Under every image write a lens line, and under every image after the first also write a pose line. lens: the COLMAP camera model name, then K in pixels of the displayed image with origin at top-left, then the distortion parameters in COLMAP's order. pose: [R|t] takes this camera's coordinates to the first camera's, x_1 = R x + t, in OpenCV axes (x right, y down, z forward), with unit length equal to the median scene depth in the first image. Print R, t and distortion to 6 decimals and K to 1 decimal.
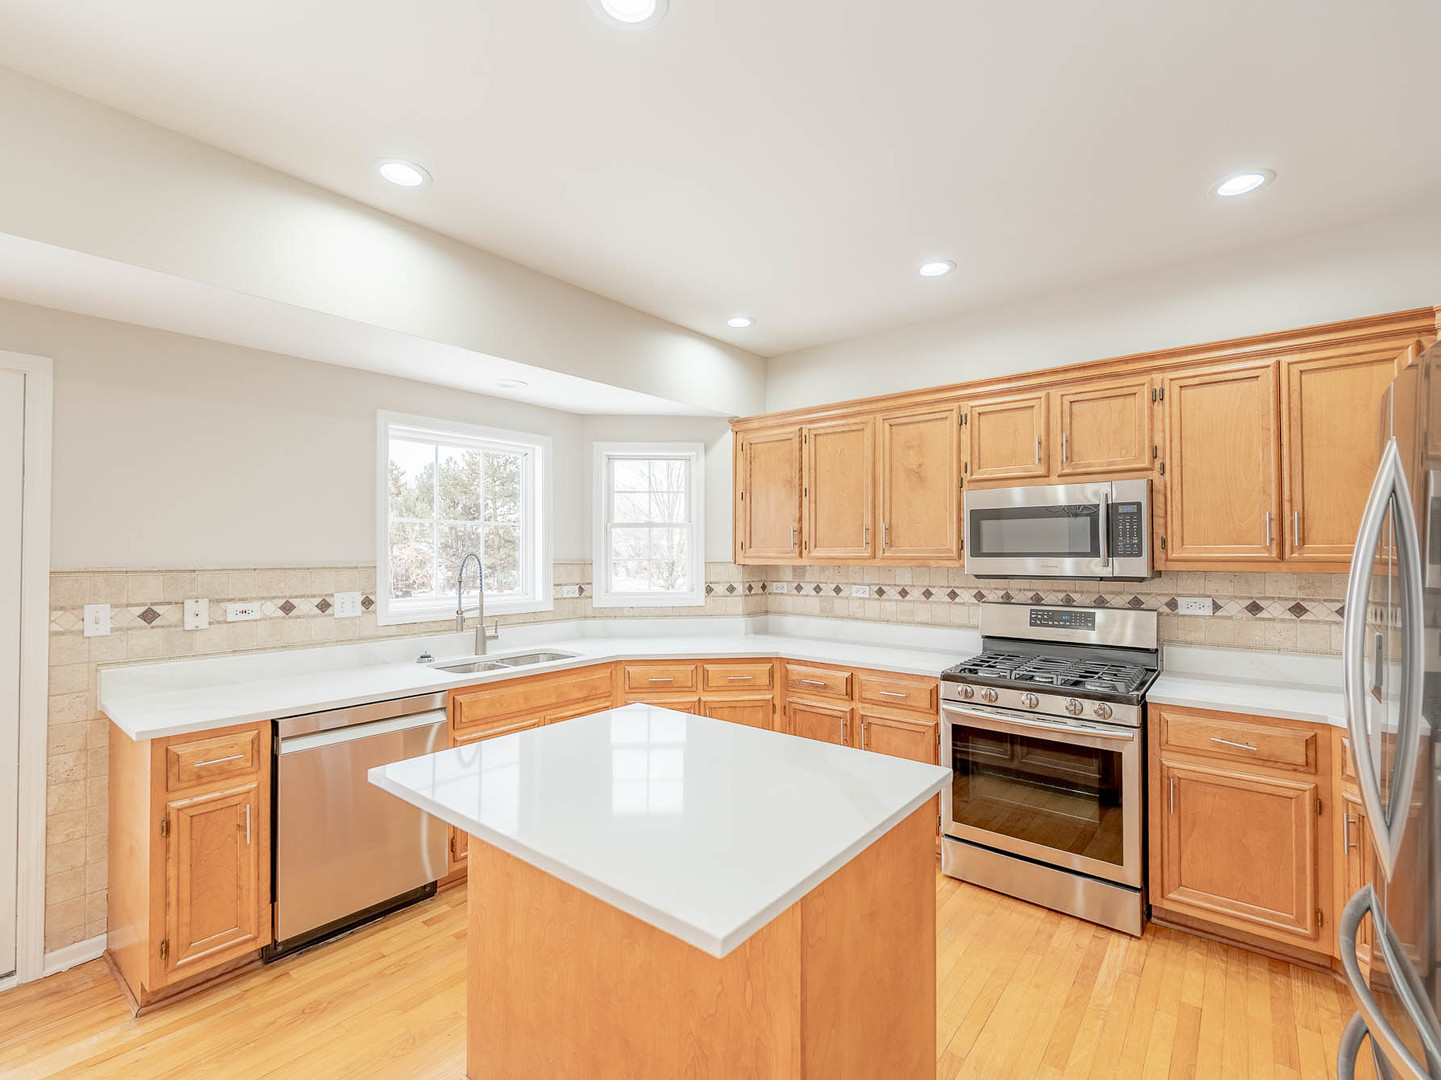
lens RADIAL K [[650.8, 0, 721.3], [0, 650.8, 541.7], [0, 0, 1]] dist [-0.000910, -0.000498]
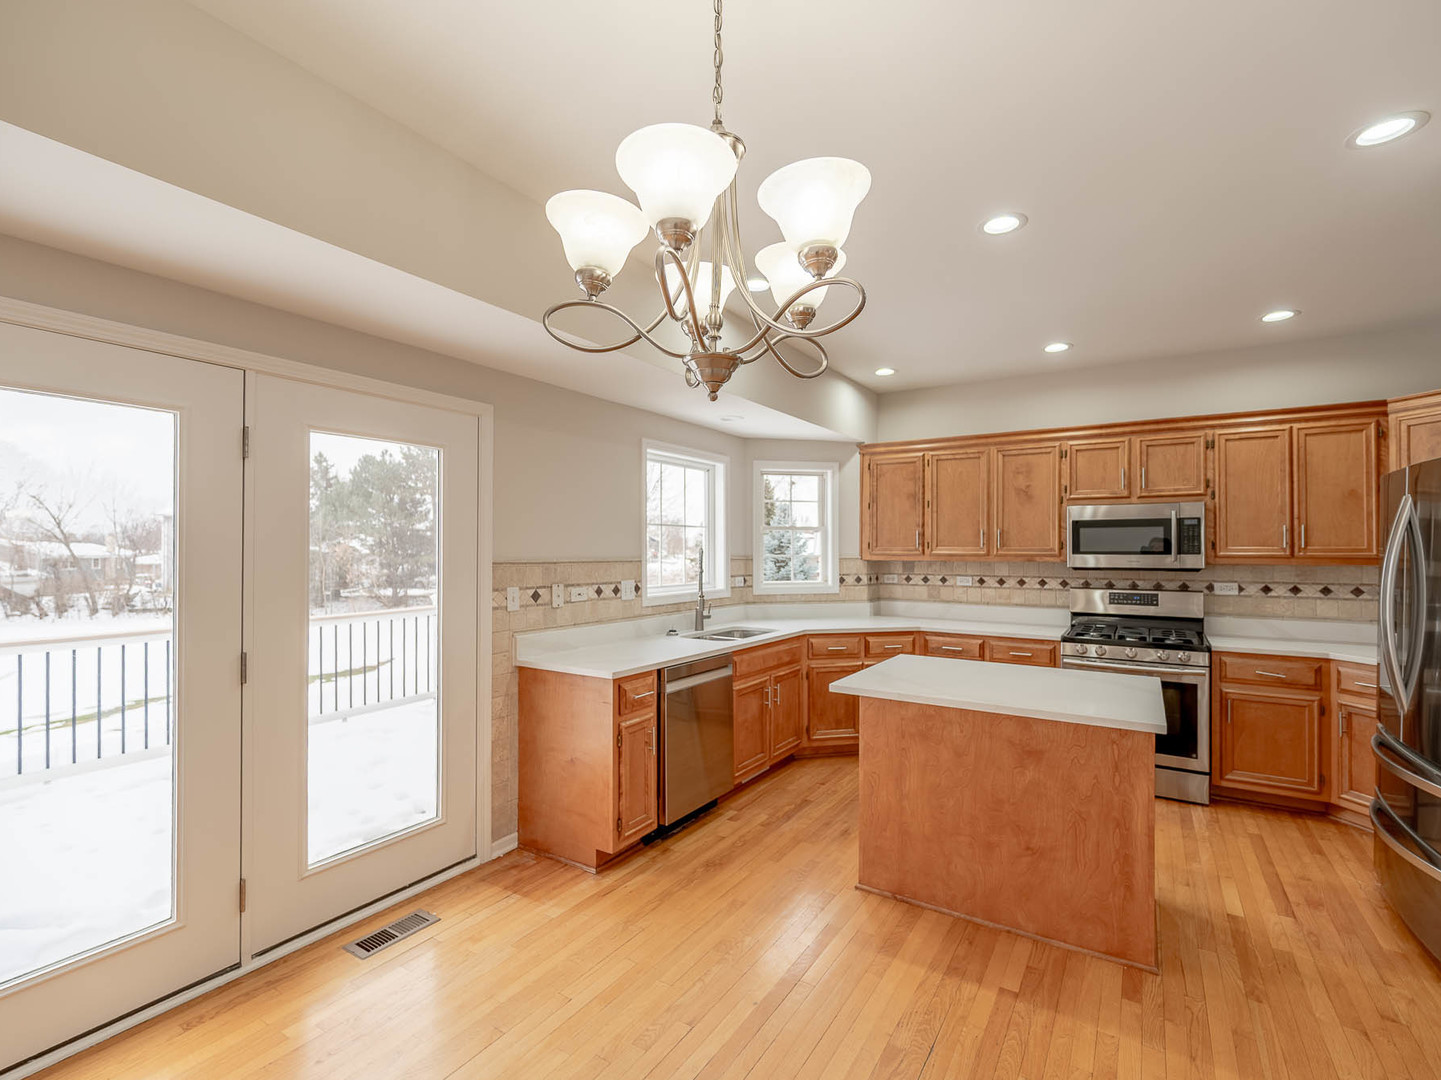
lens RADIAL K [[661.9, 0, 728.0], [0, 661.9, 542.4], [0, 0, 1]] dist [-0.000088, -0.000437]
pose [[0.992772, 0.005435, 0.119896, -0.526671], [-0.005878, 0.999977, 0.003341, -0.002743], [-0.119876, -0.004021, 0.992781, -0.317435]]
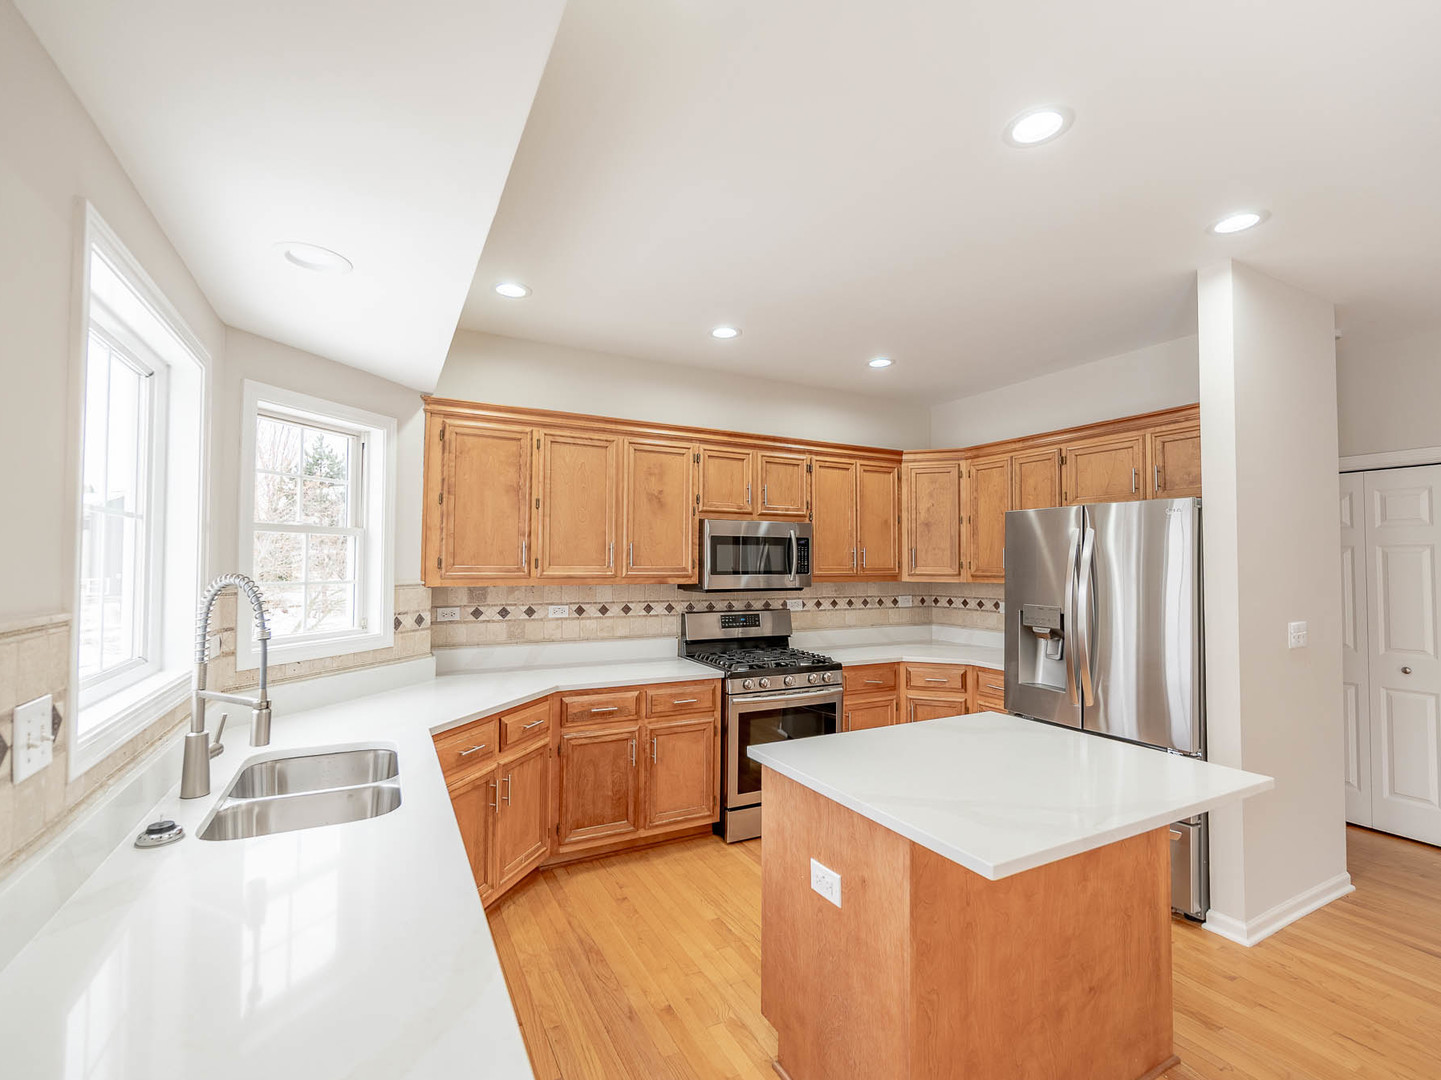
lens RADIAL K [[650.8, 0, 721.3], [0, 650.8, 541.7], [0, 0, 1]] dist [-0.000910, -0.000498]
pose [[0.389931, 0.035239, 0.920169, -0.737719], [-0.017888, 0.999369, -0.030692, -0.001159], [-0.920670, -0.004492, 0.390316, 0.528238]]
